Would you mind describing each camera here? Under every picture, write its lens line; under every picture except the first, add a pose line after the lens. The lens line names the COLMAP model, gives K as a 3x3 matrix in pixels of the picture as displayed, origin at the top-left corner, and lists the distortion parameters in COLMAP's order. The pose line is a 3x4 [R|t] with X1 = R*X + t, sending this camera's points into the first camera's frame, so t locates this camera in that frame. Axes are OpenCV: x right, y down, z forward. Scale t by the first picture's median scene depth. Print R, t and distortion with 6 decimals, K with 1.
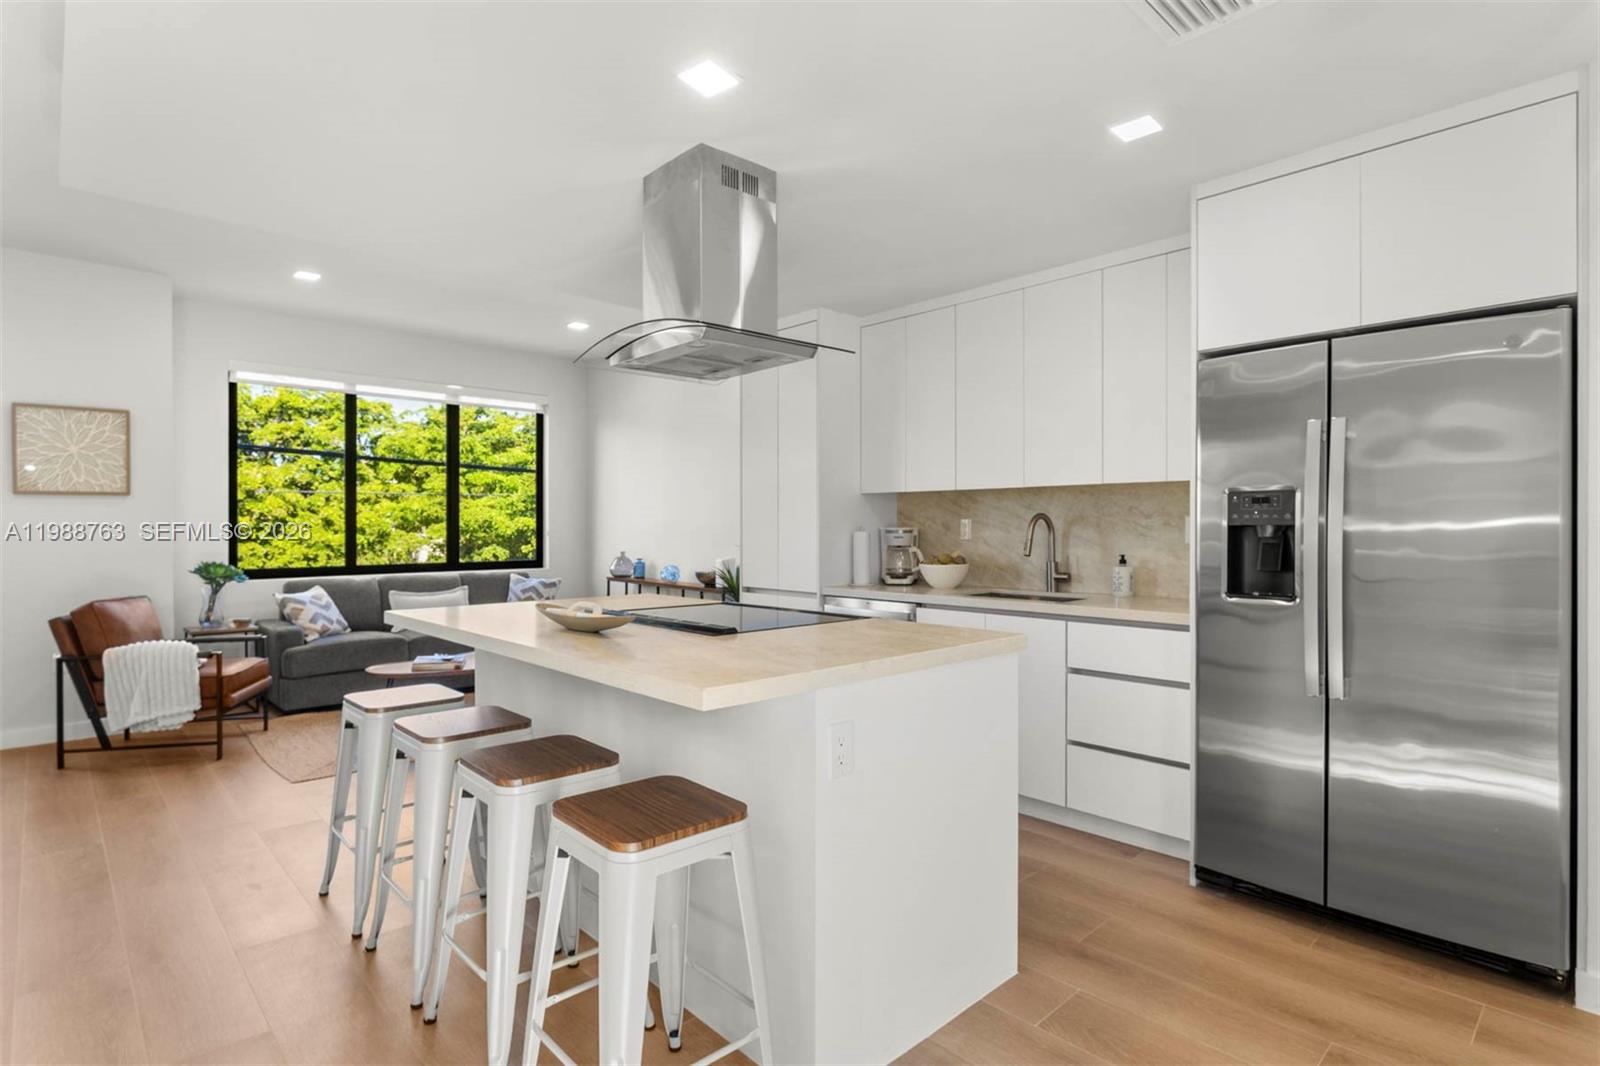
lens RADIAL K [[799.2, 0, 800.0], [0, 799.2, 533.0], [0, 0, 1]] dist [-0.000404, -0.000111]
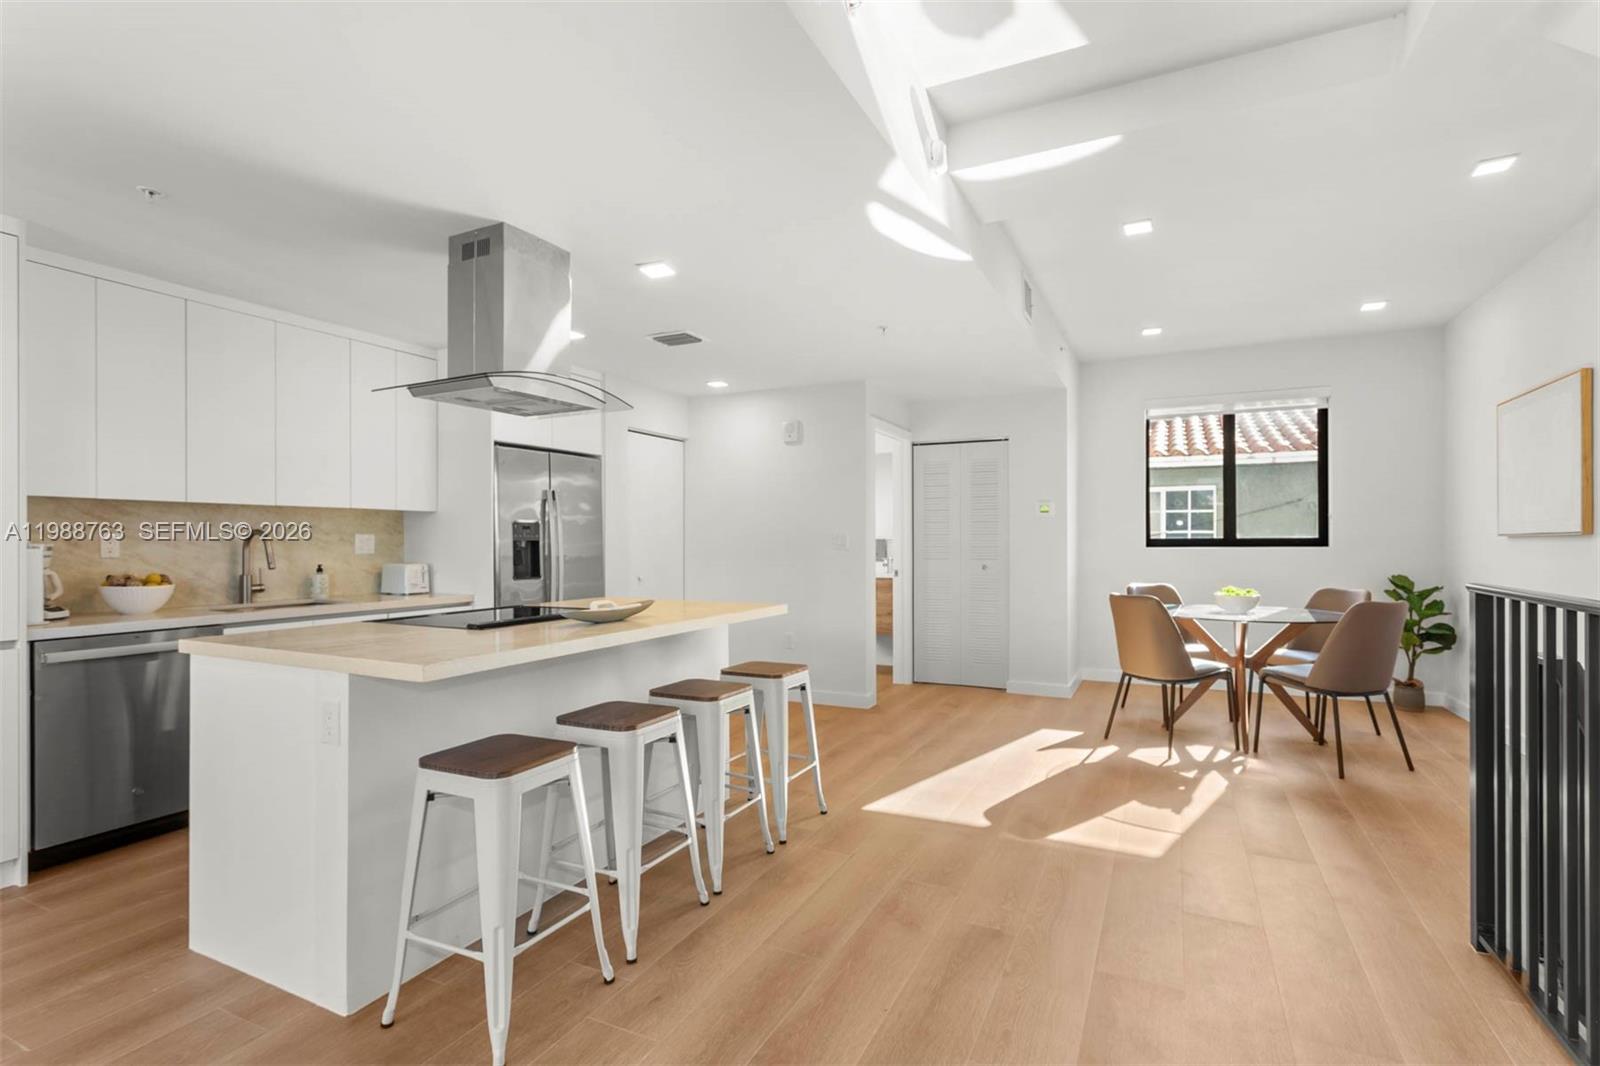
lens RADIAL K [[770.1, 0, 800.0], [0, 770.1, 533.0], [0, 0, 1]] dist [-0.000204, -0.000046]
pose [[-0.346781, 0.013404, 0.937850, -0.961249], [0.009431, 0.999897, -0.010804, -0.001686], [-0.937899, 0.005099, -0.346872, 0.720345]]
